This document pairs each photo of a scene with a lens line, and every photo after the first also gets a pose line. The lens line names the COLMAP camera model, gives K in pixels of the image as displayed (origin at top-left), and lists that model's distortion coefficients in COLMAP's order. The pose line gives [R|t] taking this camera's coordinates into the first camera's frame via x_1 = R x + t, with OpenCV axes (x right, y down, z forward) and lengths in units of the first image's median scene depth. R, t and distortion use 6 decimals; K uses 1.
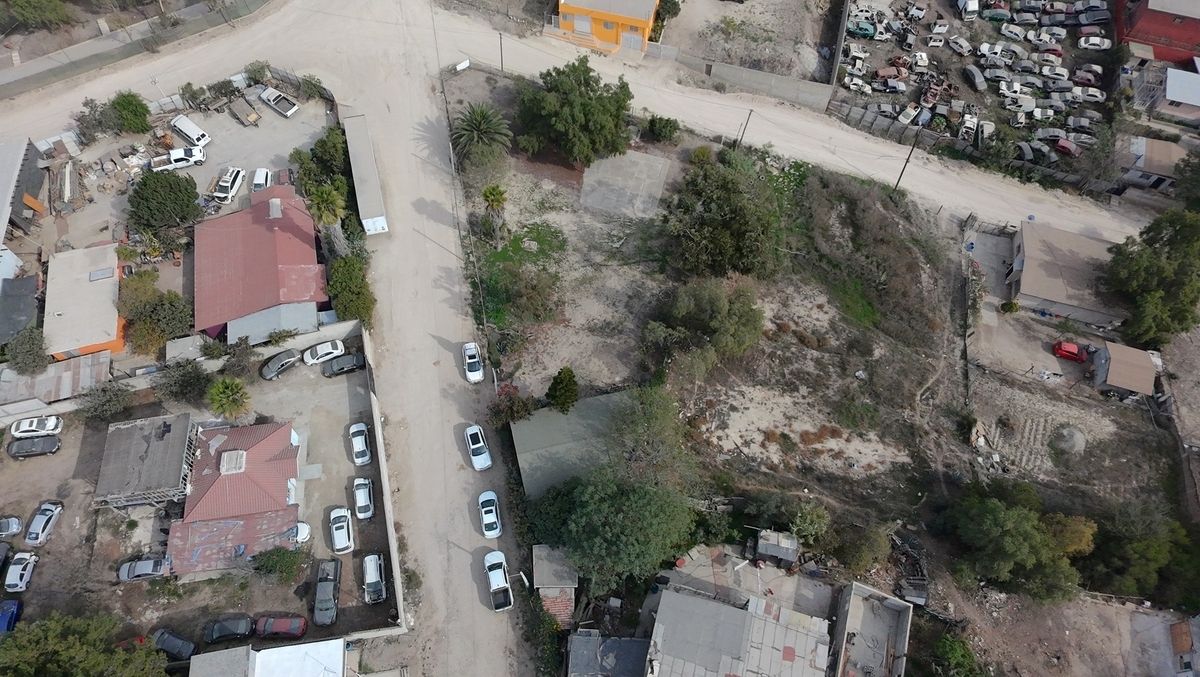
lens RADIAL K [[770.4, 0, 596.2], [0, 770.4, 333.5], [0, 0, 1]] dist [0.007734, 0.001602]
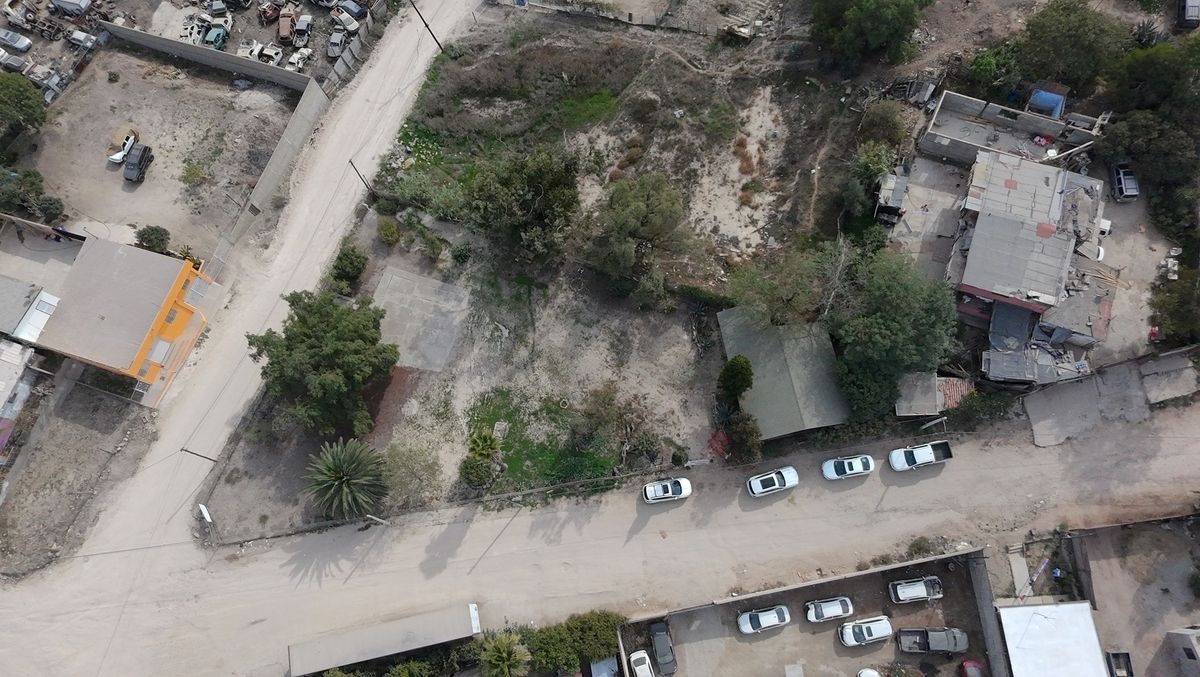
lens RADIAL K [[770.4, 0, 596.2], [0, 770.4, 333.5], [0, 0, 1]] dist [0.007734, 0.001602]
pose [[0.060619, -0.958307, 0.279237, -0.229139], [0.902818, 0.171957, 0.394145, -0.396818], [-0.425728, 0.228208, 0.875601, 0.214490]]
